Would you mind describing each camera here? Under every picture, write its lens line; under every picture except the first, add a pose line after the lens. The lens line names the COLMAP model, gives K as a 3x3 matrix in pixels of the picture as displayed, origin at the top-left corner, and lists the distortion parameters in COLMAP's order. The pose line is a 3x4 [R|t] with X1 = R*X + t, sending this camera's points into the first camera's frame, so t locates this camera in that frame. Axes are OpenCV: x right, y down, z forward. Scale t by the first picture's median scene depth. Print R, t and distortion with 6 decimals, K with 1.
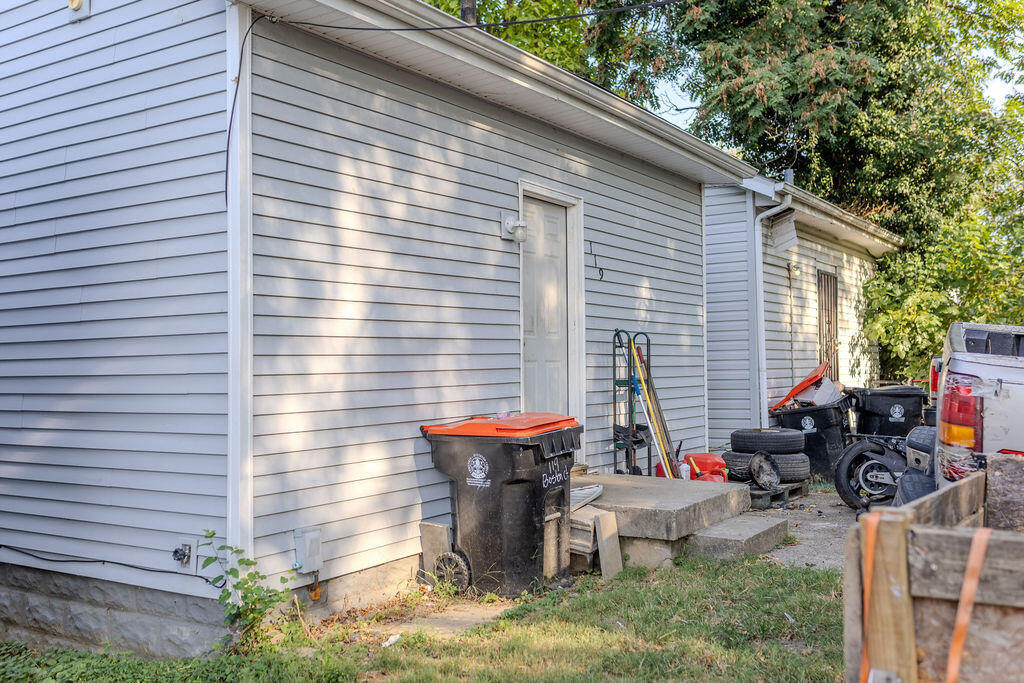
lens RADIAL K [[962.6, 0, 513.3], [0, 962.6, 334.4], [0, 0, 1]] dist [-0.006578, 0.011955]
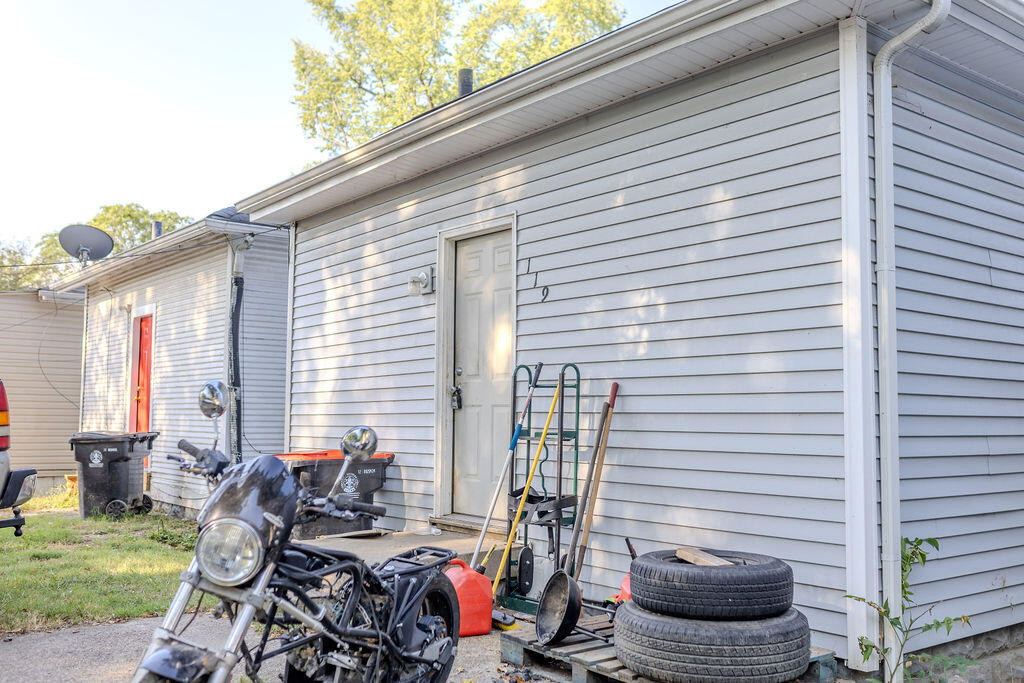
lens RADIAL K [[962.6, 0, 513.3], [0, 962.6, 334.4], [0, 0, 1]] dist [-0.006578, 0.011955]
pose [[-0.323172, -0.076770, -0.943221, 0.936172], [0.024955, 0.995666, -0.089589, 0.044481], [0.946011, -0.052490, -0.319855, 1.374090]]
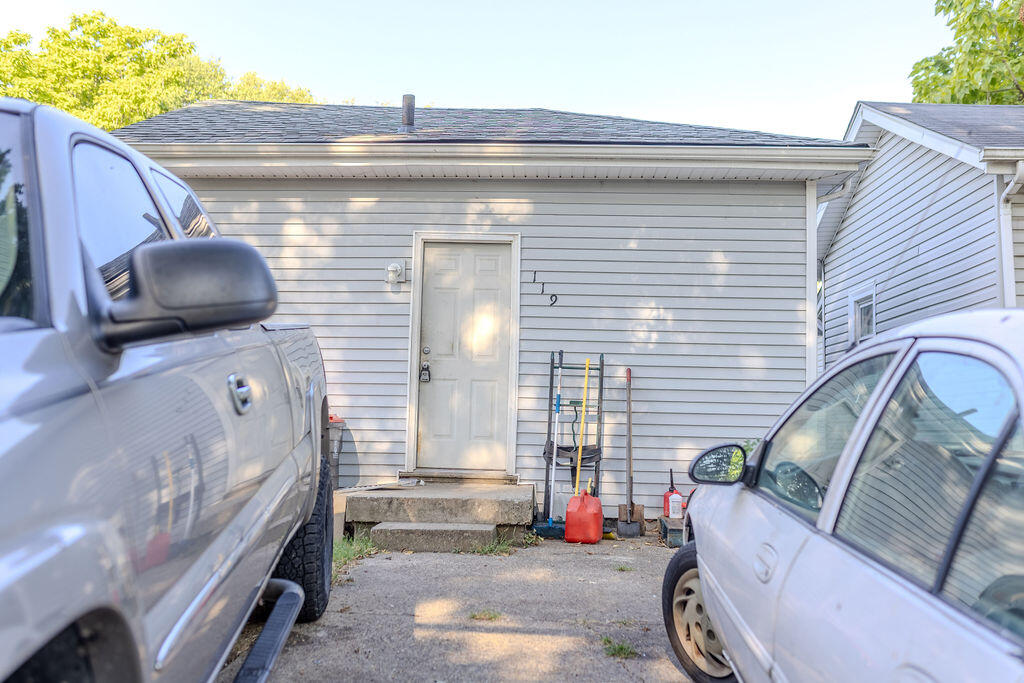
lens RADIAL K [[962.6, 0, 513.3], [0, 962.6, 334.4], [0, 0, 1]] dist [-0.006578, 0.011955]
pose [[0.502752, -0.057013, -0.862549, 1.107415], [0.000879, 0.997856, -0.065445, 0.050890], [0.864430, 0.032144, 0.501724, 0.480798]]
